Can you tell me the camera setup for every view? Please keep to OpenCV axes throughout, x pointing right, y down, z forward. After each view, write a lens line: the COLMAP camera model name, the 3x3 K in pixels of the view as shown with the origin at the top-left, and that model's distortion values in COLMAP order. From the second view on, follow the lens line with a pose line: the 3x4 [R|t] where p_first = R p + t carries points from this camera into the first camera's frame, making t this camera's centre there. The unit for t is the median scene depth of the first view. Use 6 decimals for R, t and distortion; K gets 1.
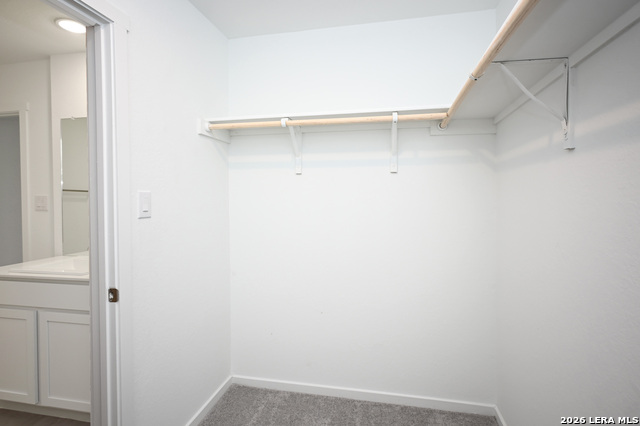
lens RADIAL K [[323.0, 0, 321.0], [0, 323.0, 211.5], [0, 0, 1]] dist [0.002272, 0.000052]
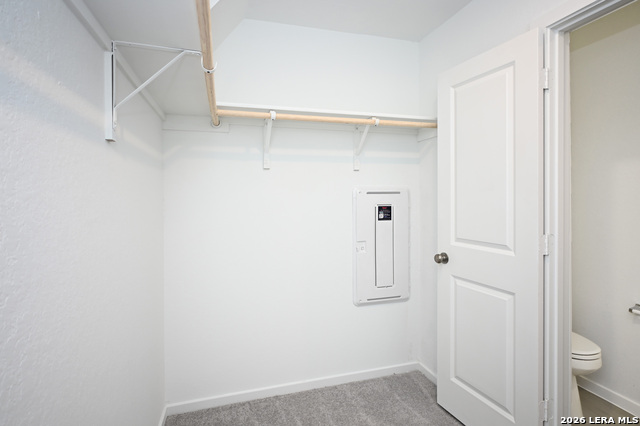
lens RADIAL K [[323.0, 0, 312.5], [0, 323.0, 201.4], [0, 0, 1]] dist [0.002272, 0.000052]
pose [[0.888719, -0.013682, 0.458249, -0.406684], [0.021213, 0.999711, -0.011291, -0.003689], [-0.457962, 0.019755, 0.888752, 0.086524]]
